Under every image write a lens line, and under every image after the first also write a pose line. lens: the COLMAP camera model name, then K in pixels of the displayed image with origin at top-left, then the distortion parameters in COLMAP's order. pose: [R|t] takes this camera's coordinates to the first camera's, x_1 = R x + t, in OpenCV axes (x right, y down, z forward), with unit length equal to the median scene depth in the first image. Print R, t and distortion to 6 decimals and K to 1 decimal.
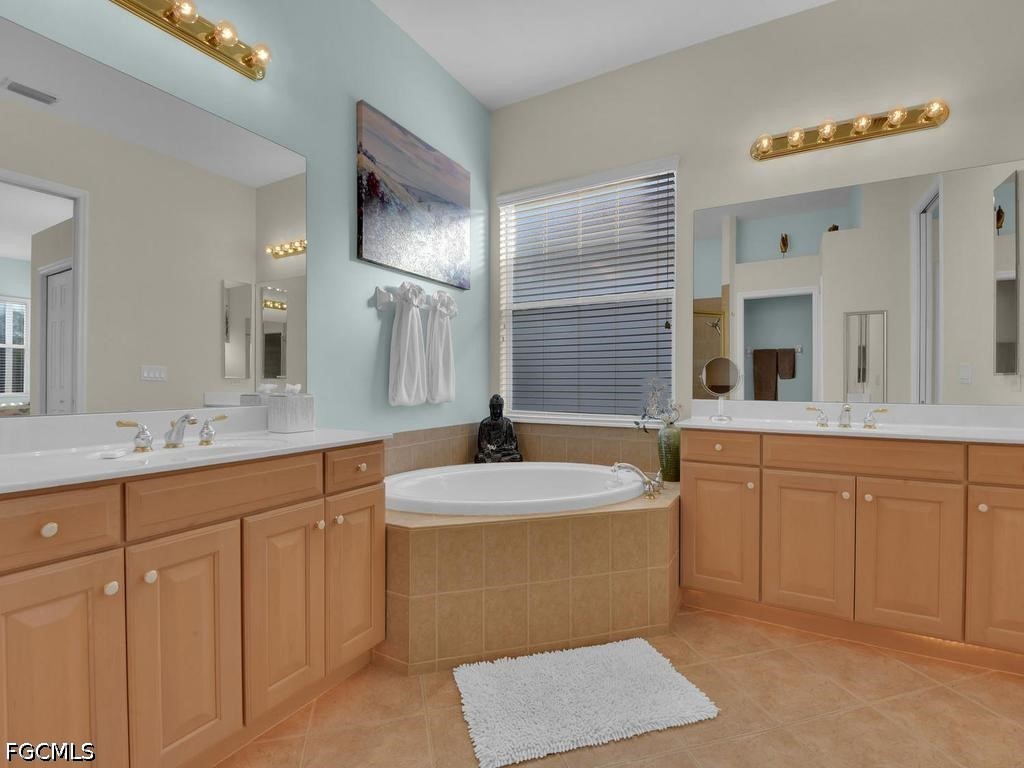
lens RADIAL K [[467.6, 0, 508.3], [0, 467.6, 382.4], [0, 0, 1]] dist [-0.014070, -0.003948]
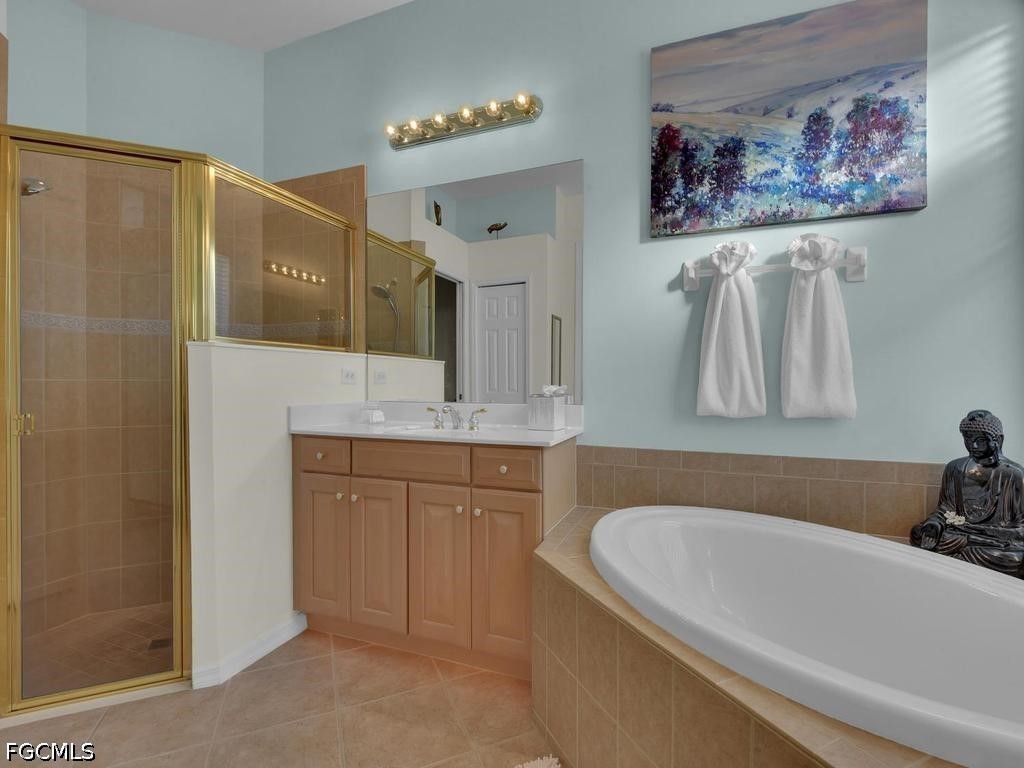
lens RADIAL K [[467.6, 0, 511.3], [0, 467.6, 385.9], [0, 0, 1]] dist [-0.014070, -0.003948]
pose [[0.143856, 0.000364, -0.989599, 0.453957], [-0.002591, 0.999997, -0.000009, 0.004081], [0.989595, 0.002565, 0.143857, 0.595328]]
